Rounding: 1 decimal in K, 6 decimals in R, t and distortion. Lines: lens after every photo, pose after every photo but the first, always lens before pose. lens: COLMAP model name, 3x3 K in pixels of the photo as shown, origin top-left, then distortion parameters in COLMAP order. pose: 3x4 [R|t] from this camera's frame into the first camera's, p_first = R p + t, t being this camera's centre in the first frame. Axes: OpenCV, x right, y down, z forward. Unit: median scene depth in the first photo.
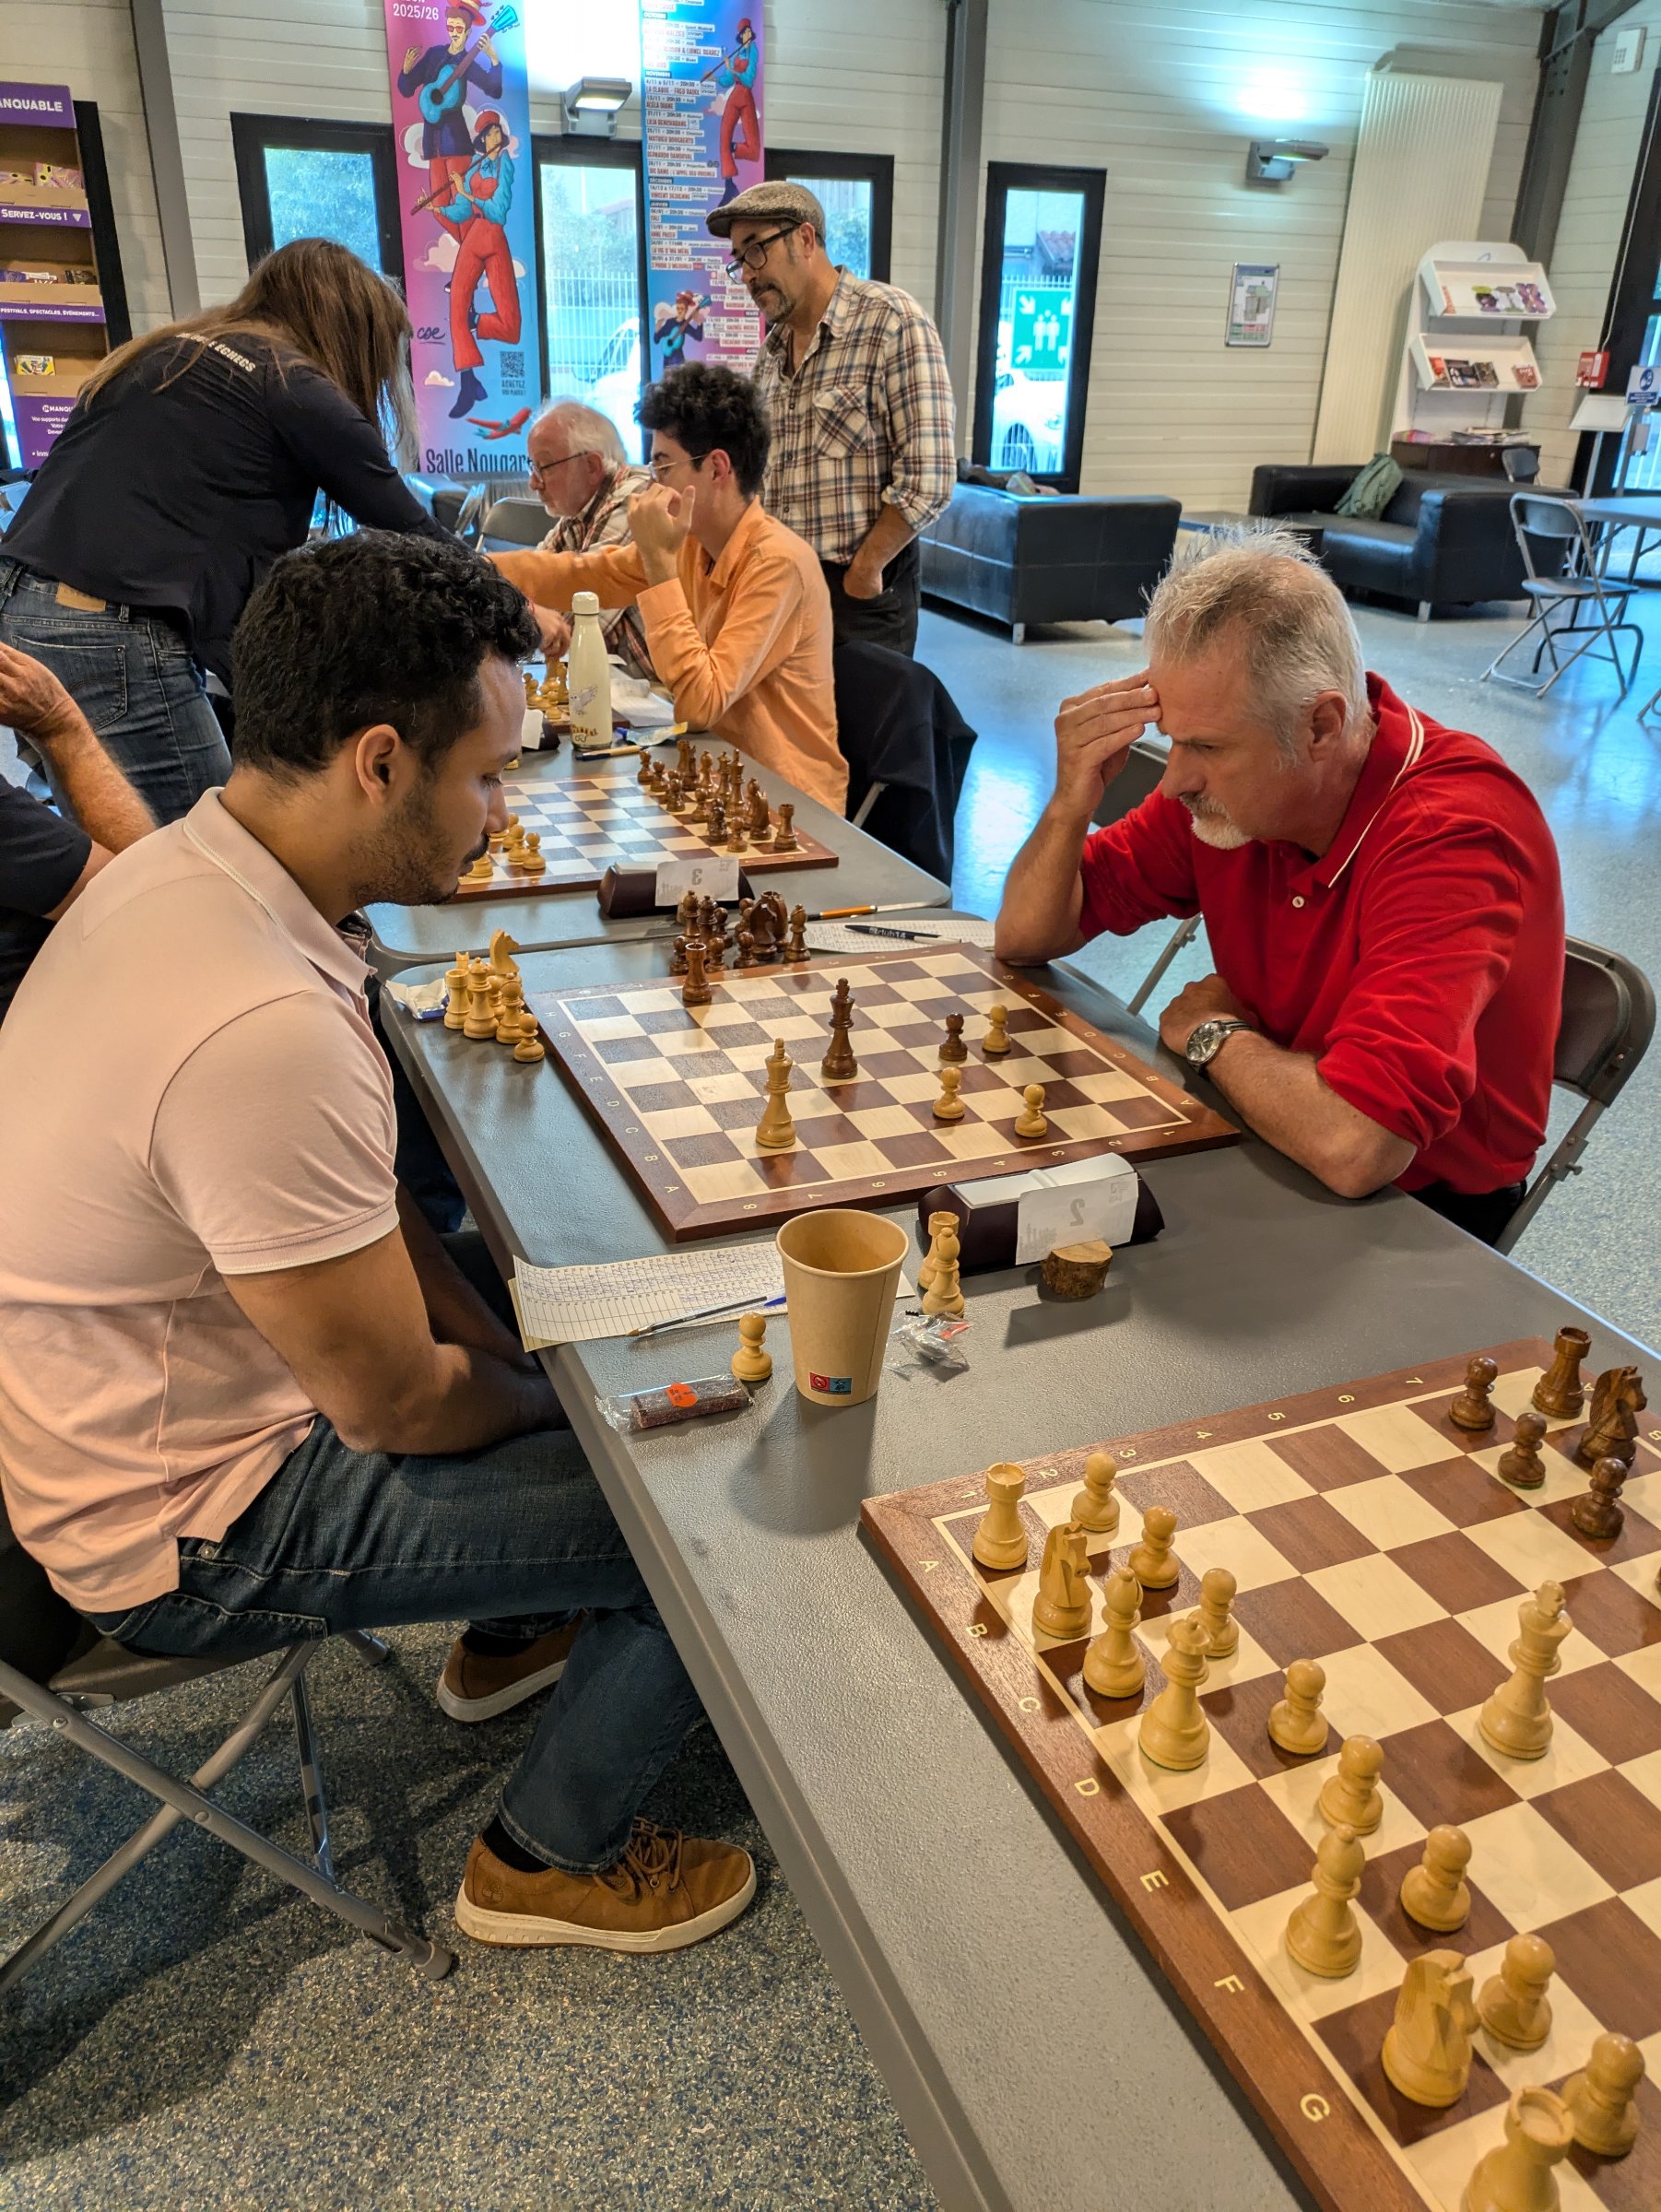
lens RADIAL K [[1635.8, 0, 863.3], [0, 1635.8, 1148.3], [0, 0, 1]] dist [0.021163, -0.013116]
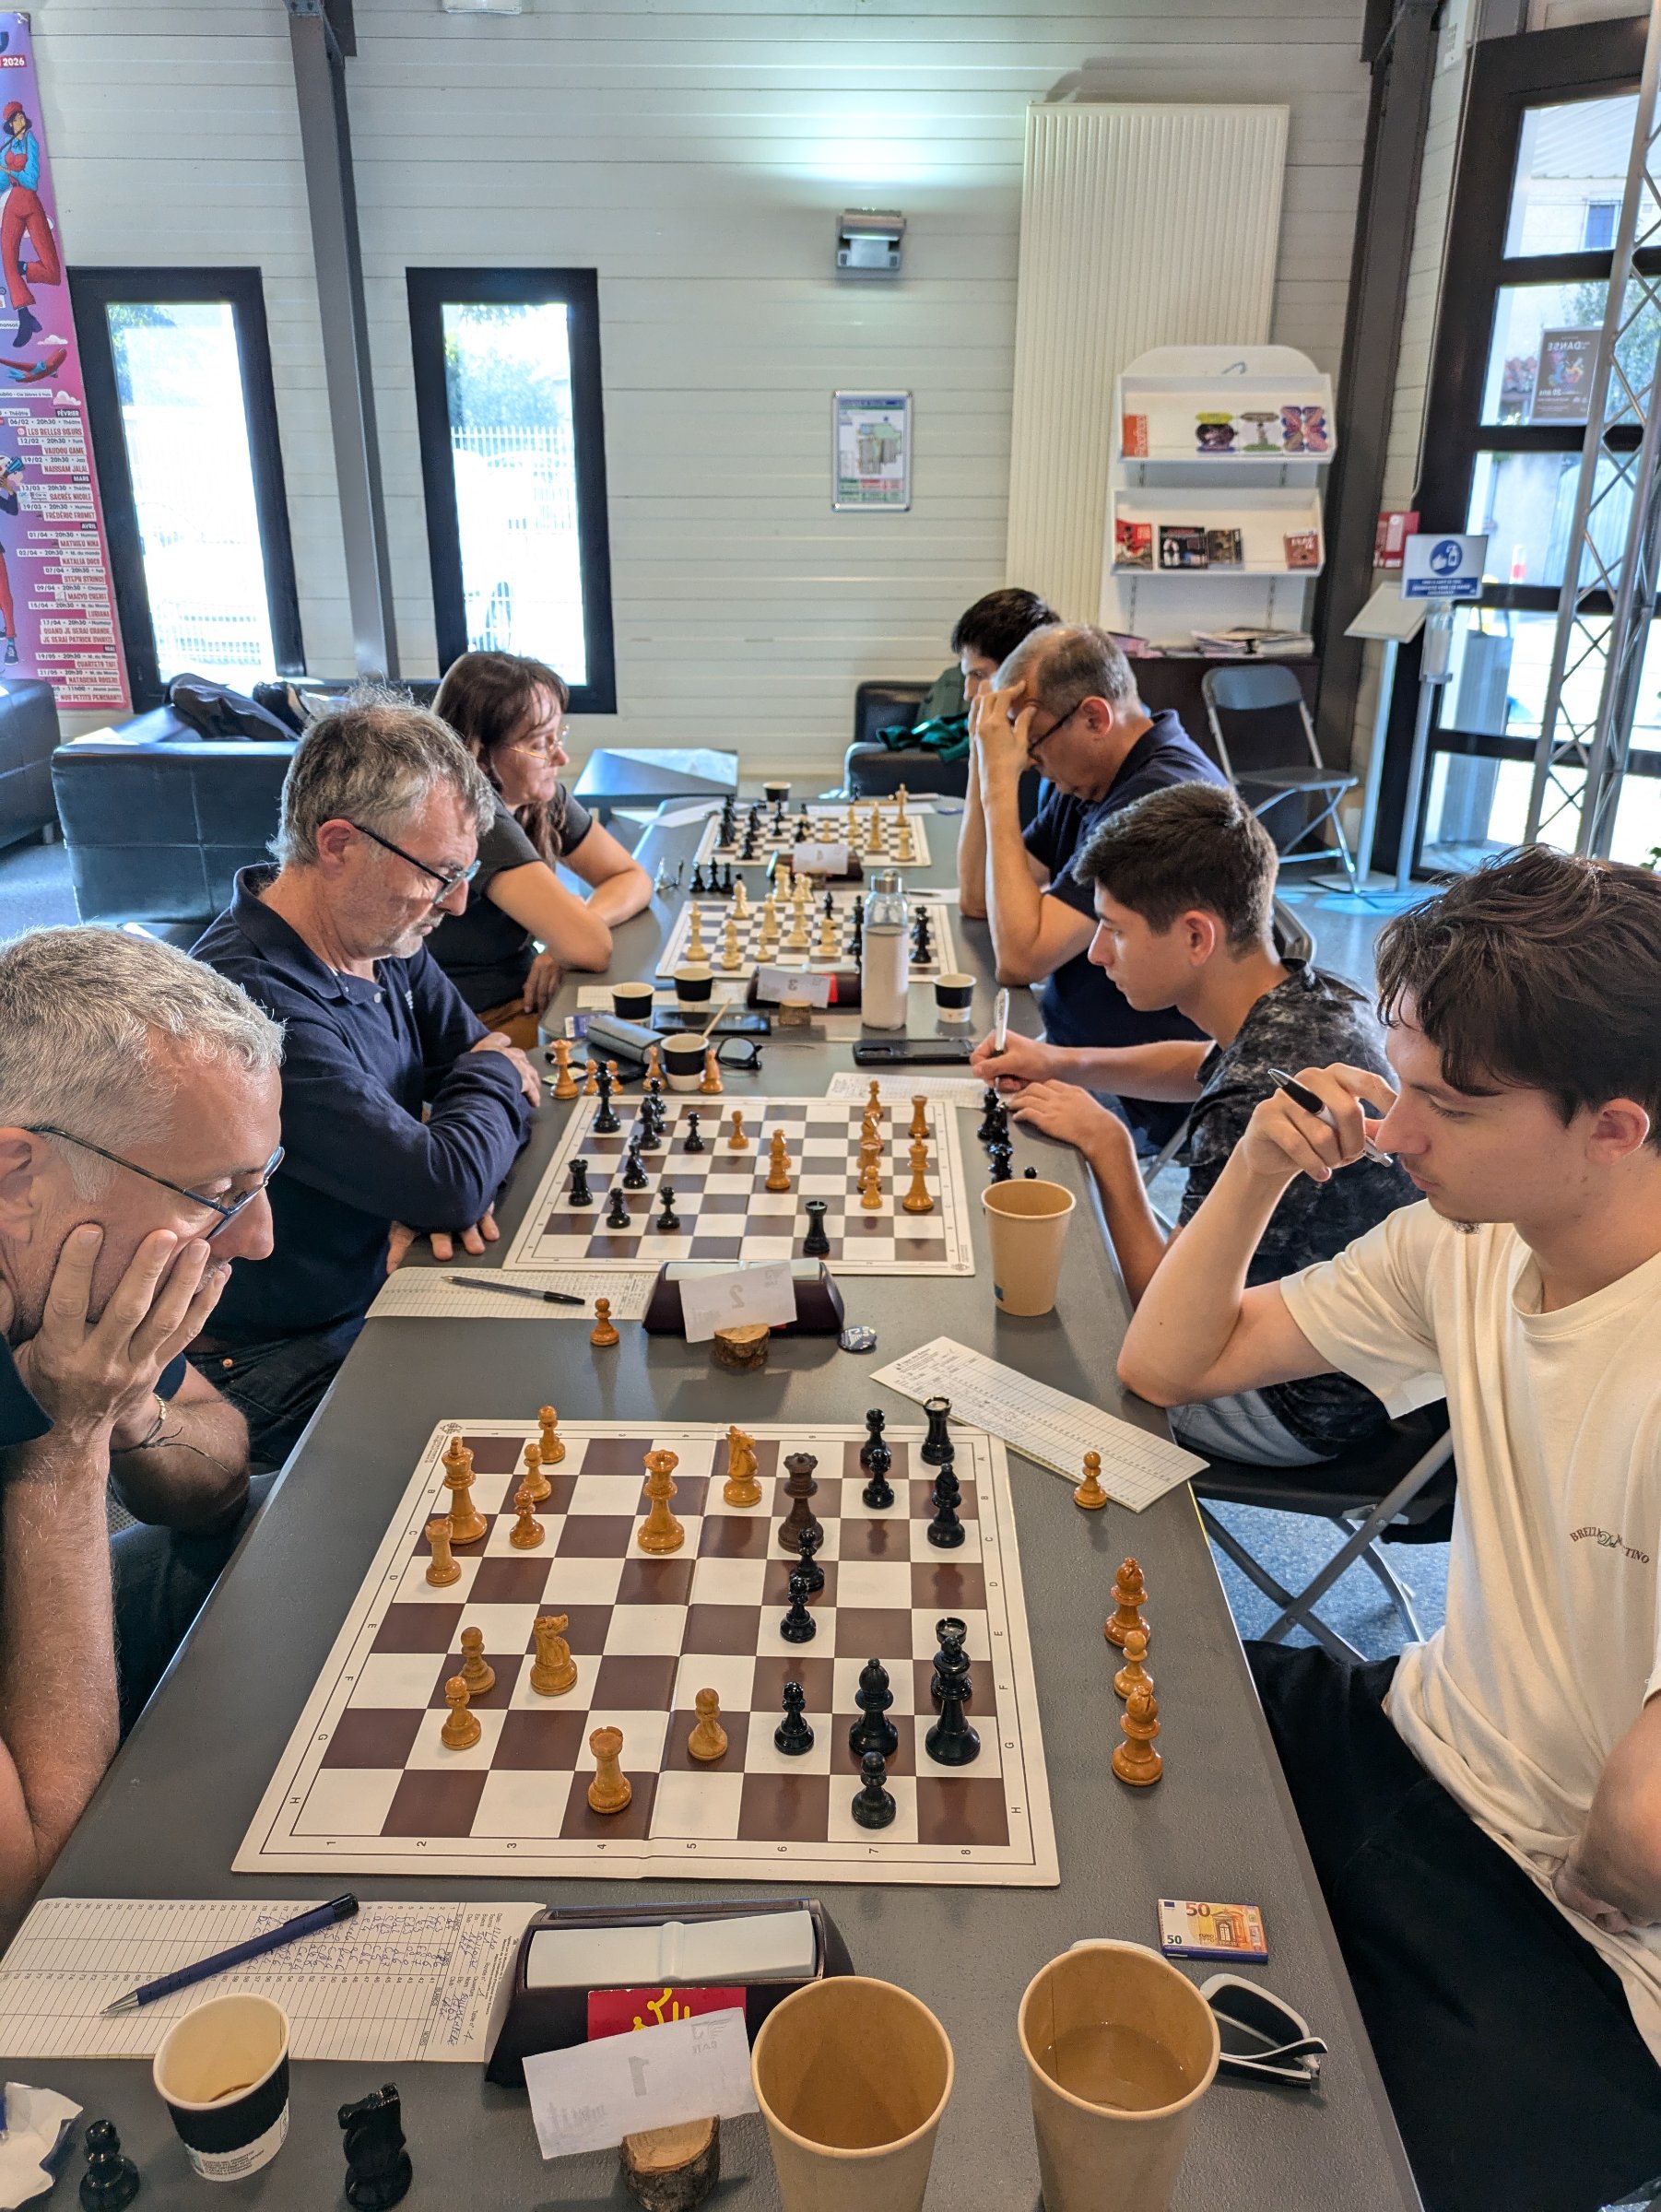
lens RADIAL K [[1635.8, 0, 826.9], [0, 1635.8, 1112.2], [0, 0, 1]] dist [0.021163, -0.013116]
pose [[0.930836, 0.111671, -0.347957, 0.545457], [-0.146770, 0.986238, -0.076116, -0.217568], [0.334669, 0.121921, 0.934415, 0.451390]]
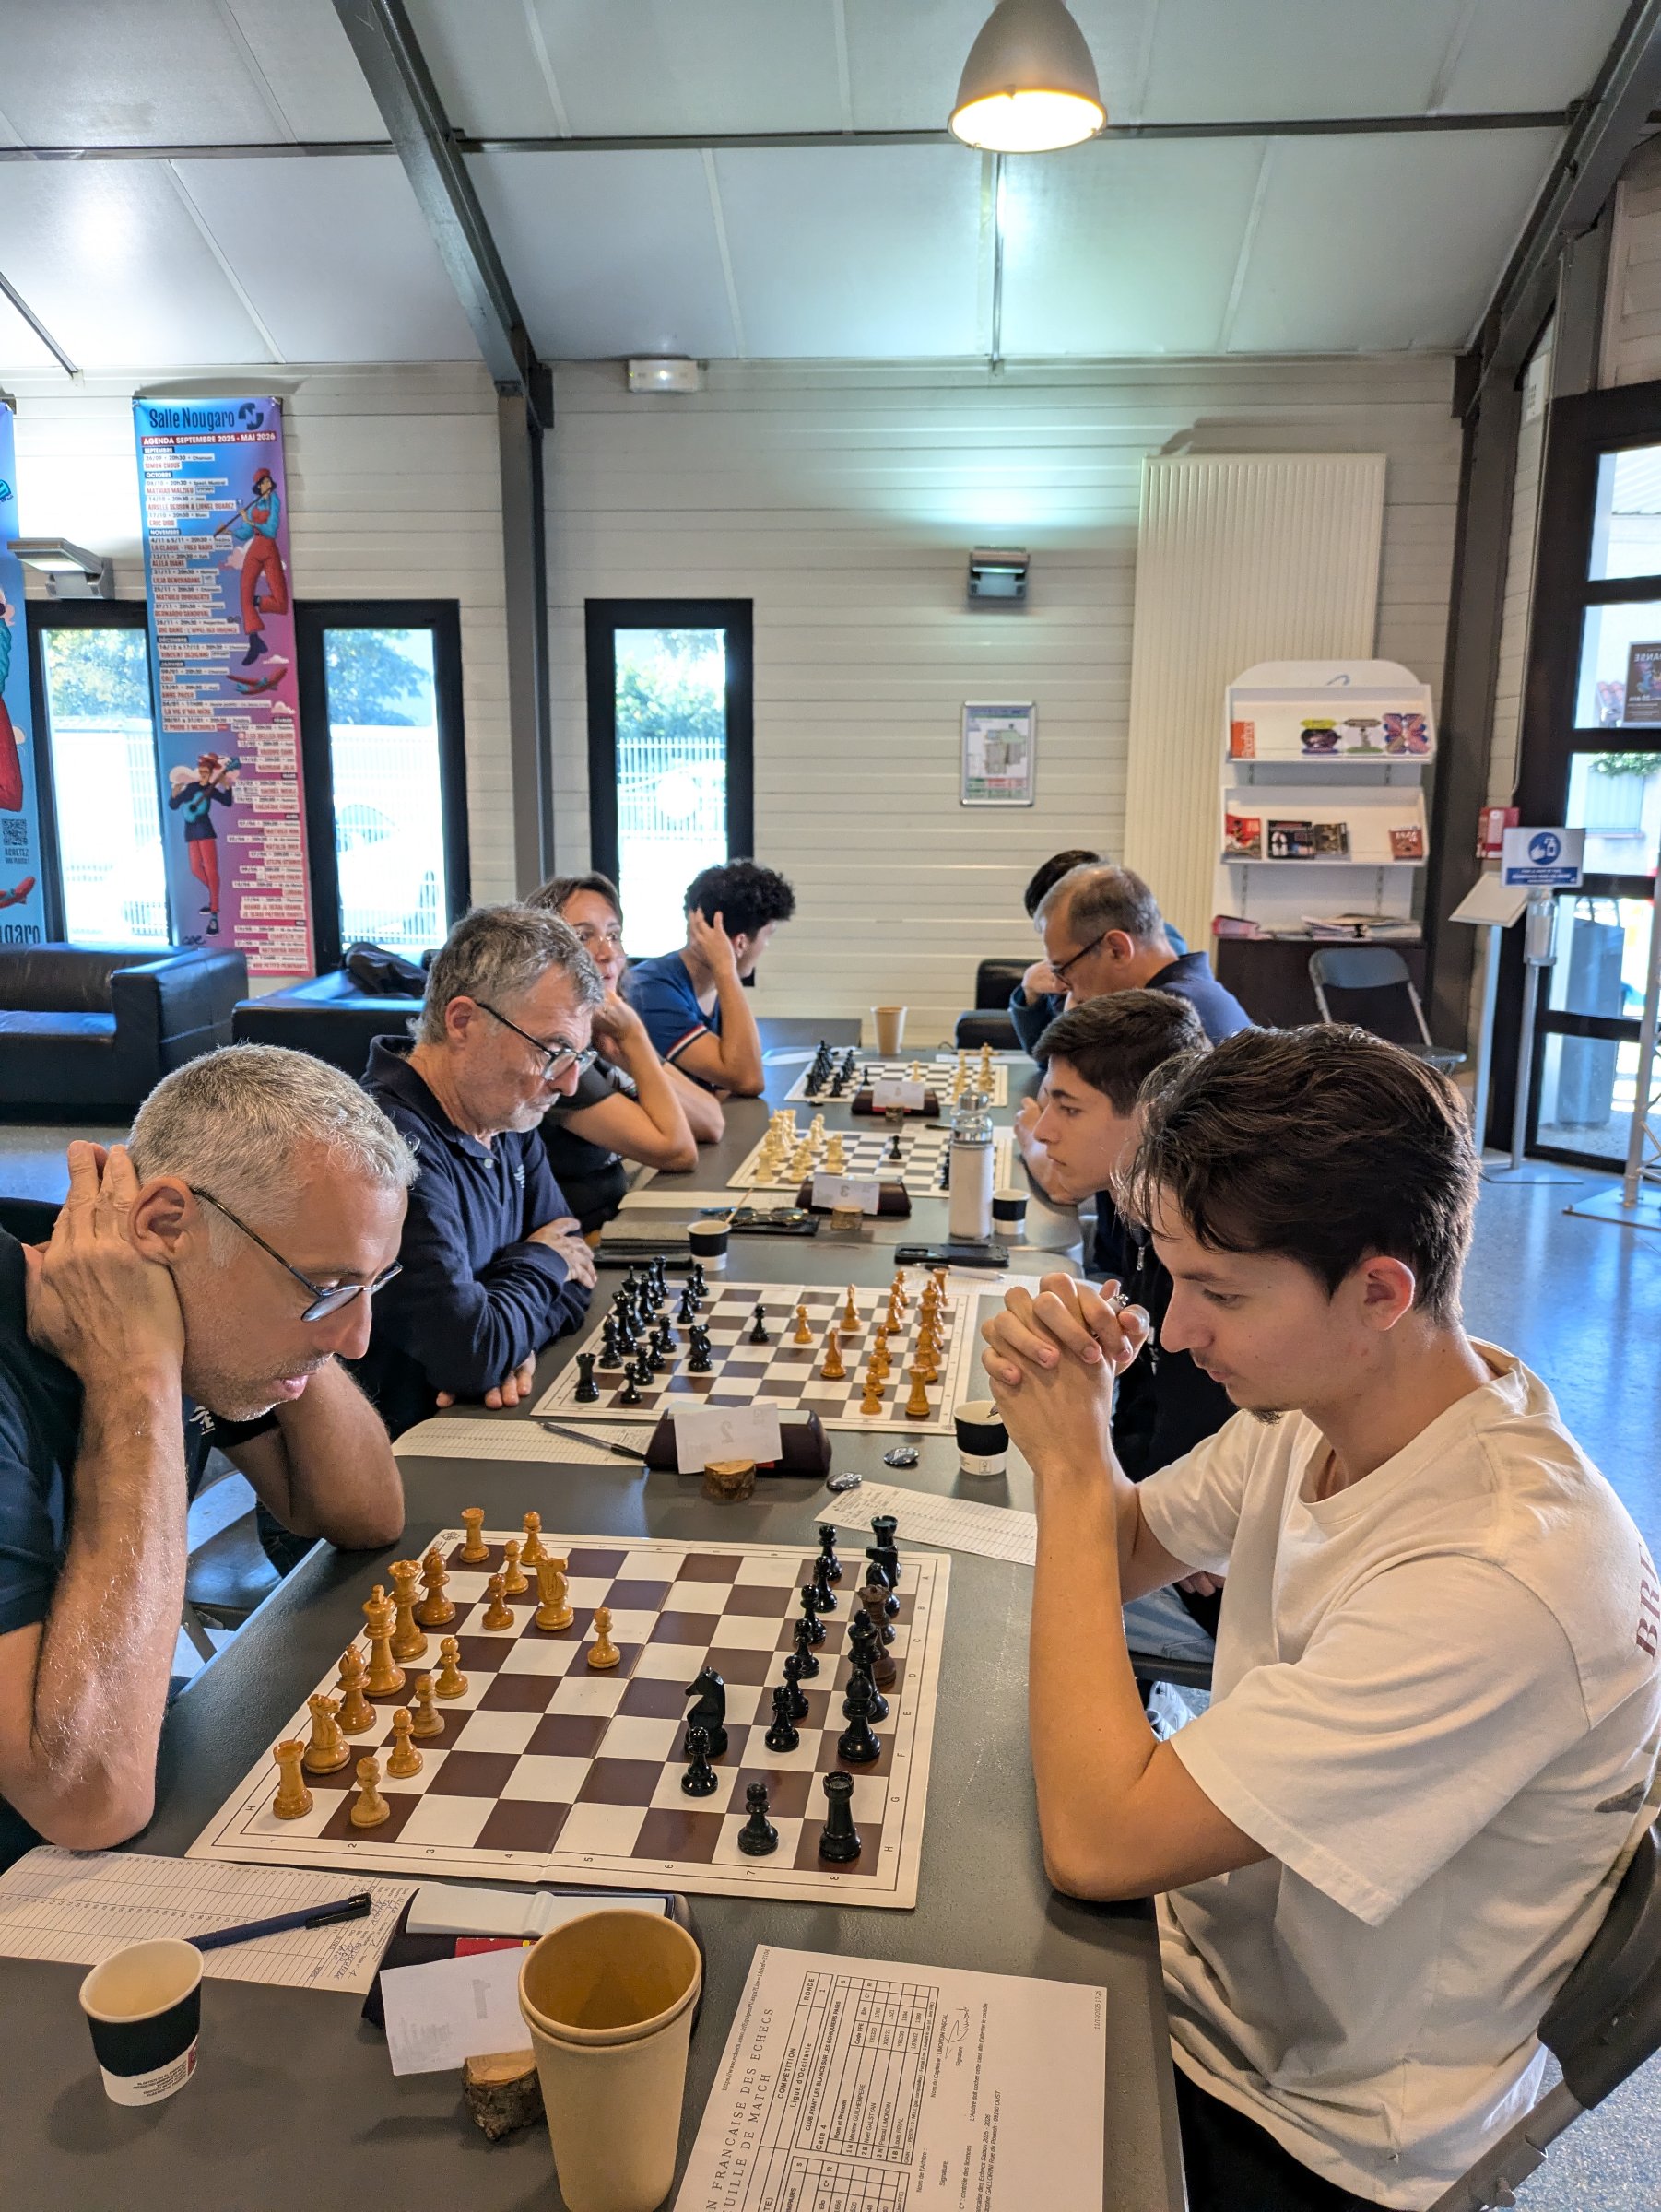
lens RADIAL K [[1635.8, 0, 836.2], [0, 1635.8, 1110.9], [0, 0, 1]] dist [0.021163, -0.013116]
pose [[0.892209, 0.069070, -0.446310, 0.571418], [-0.190656, 0.953462, -0.233581, -0.203636], [0.409406, 0.293495, 0.863856, 0.443679]]
